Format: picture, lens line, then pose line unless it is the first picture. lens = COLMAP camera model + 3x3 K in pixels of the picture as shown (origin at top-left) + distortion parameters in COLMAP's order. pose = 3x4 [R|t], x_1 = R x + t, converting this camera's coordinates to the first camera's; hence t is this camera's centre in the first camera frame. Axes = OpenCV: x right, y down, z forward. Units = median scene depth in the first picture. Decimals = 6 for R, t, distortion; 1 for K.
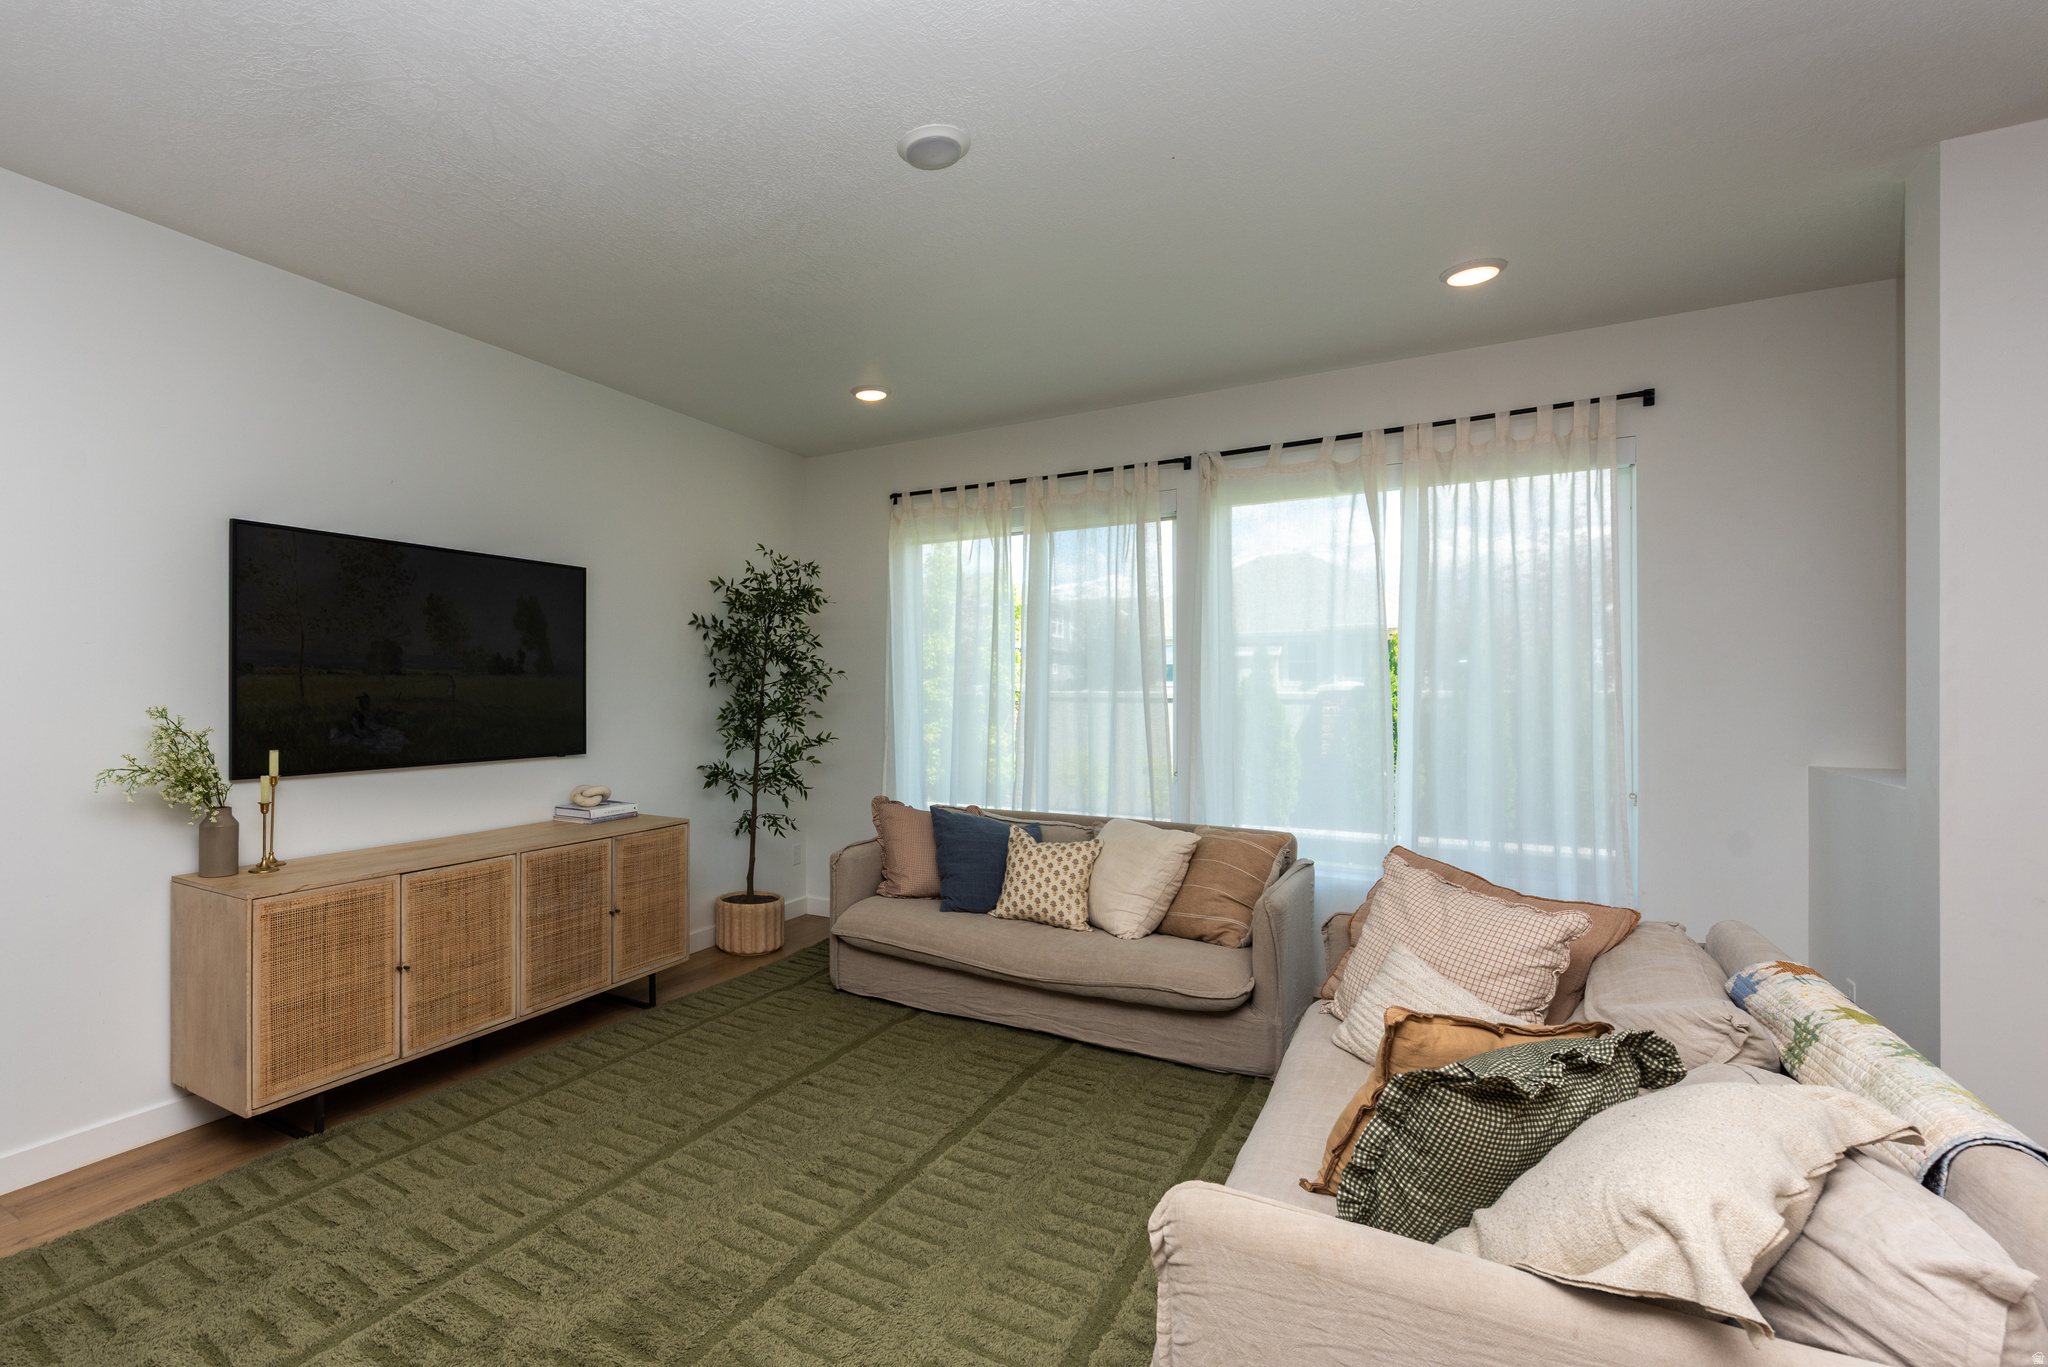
lens RADIAL K [[845.0, 0, 1024.0], [0, 845.0, 683.5], [0, 0, 1]] dist [-0.000073, -0.000121]
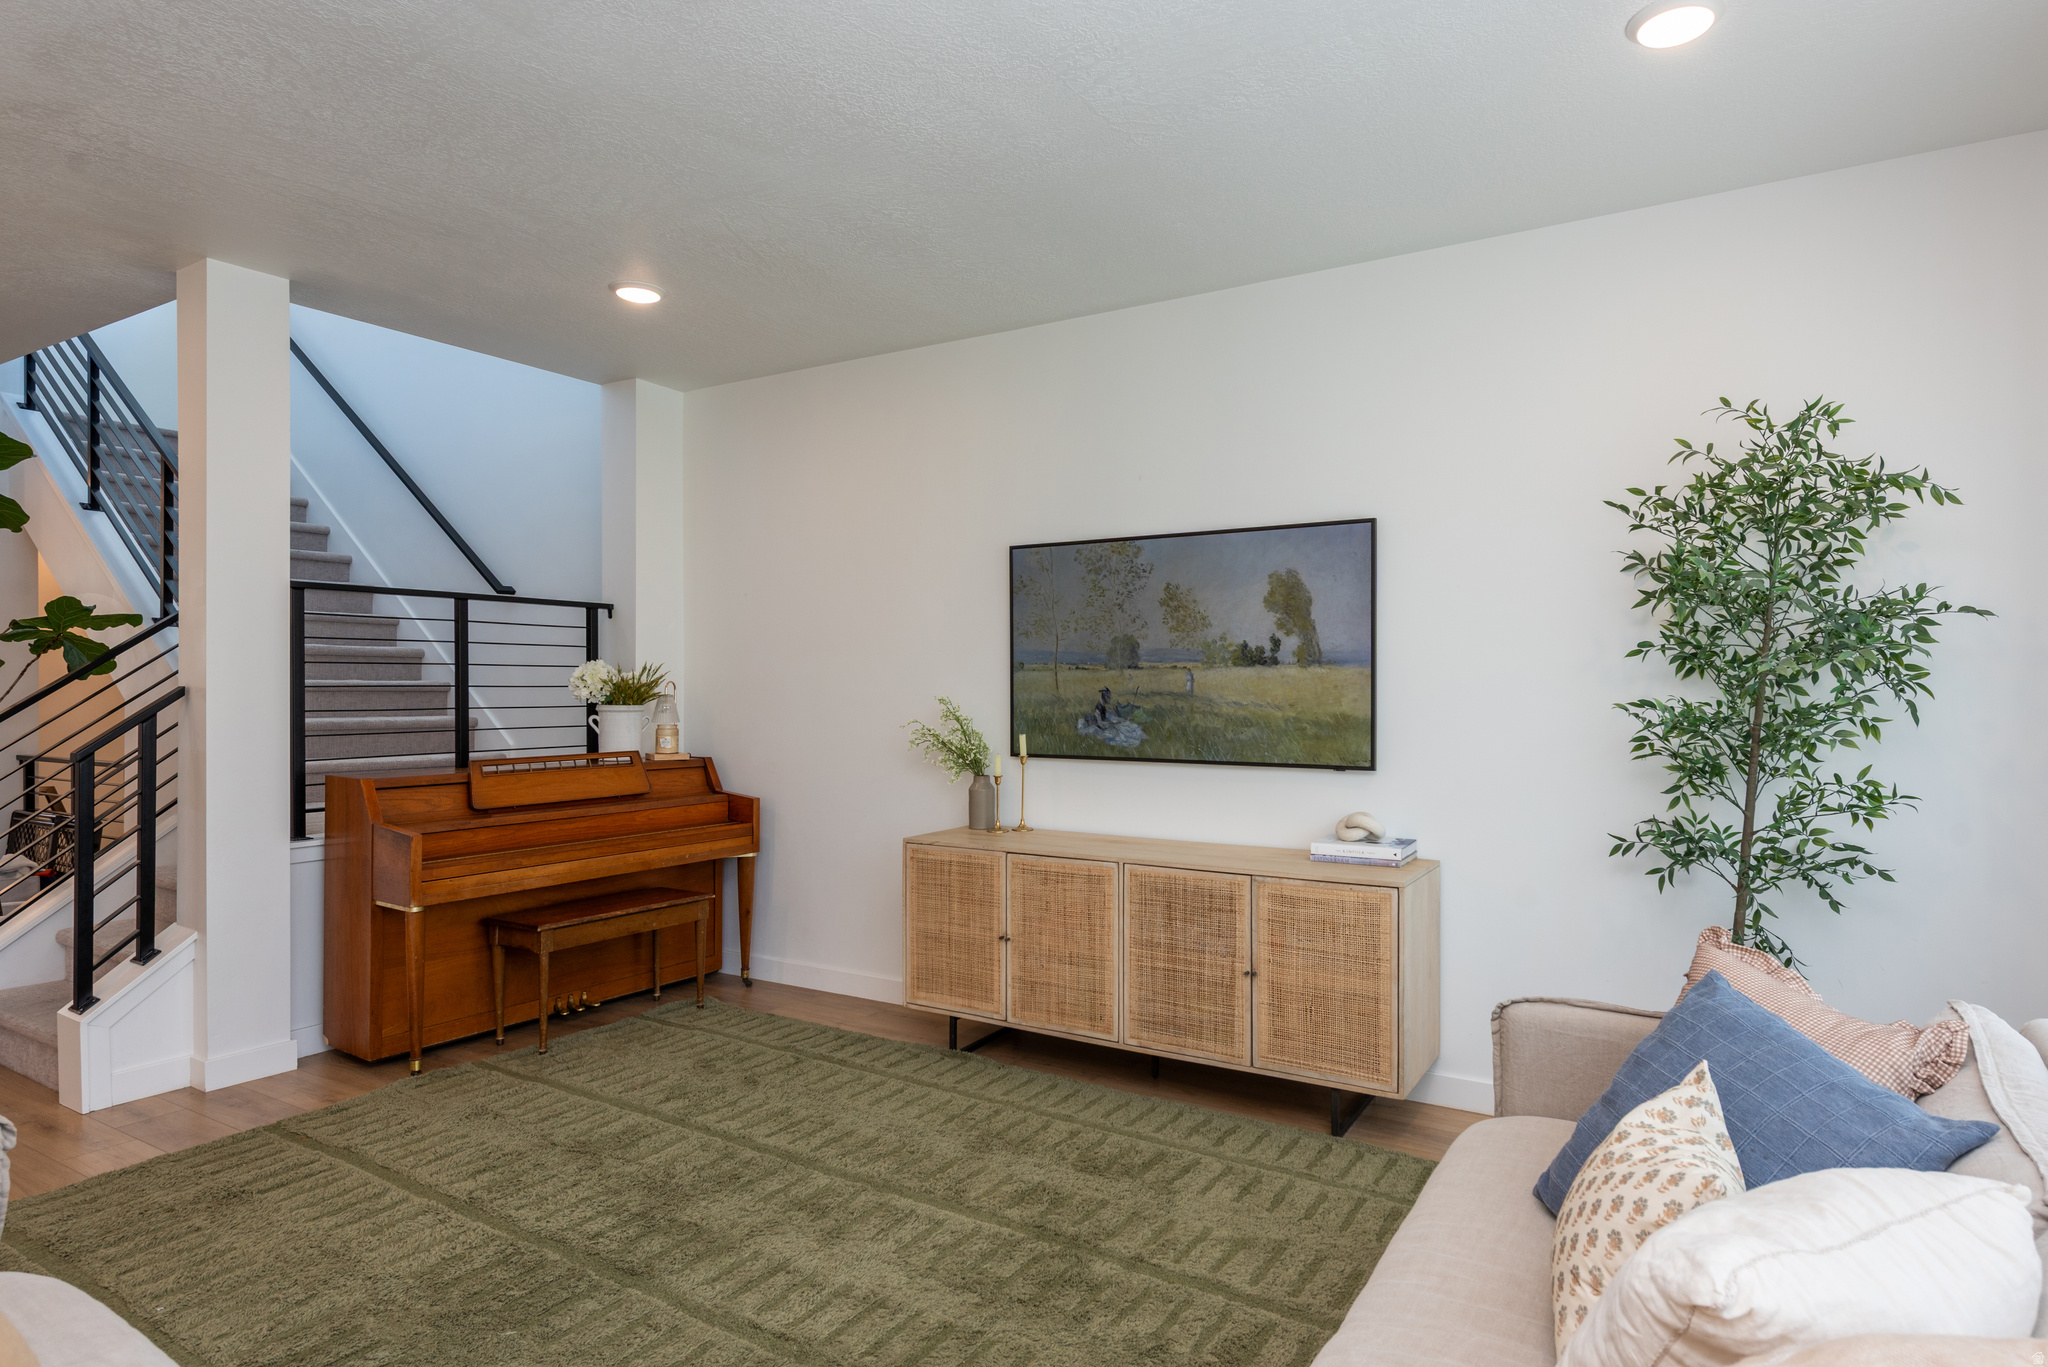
lens RADIAL K [[1144.4, 0, 1024.0], [0, 1144.4, 683.5], [0, 0, 1]] dist [0.000722, -0.000031]
pose [[-0.074399, -0.003605, -0.997222, 0.639825], [0.005954, 0.999974, -0.004059, 0.011997], [0.997211, -0.006239, -0.074376, 0.988808]]
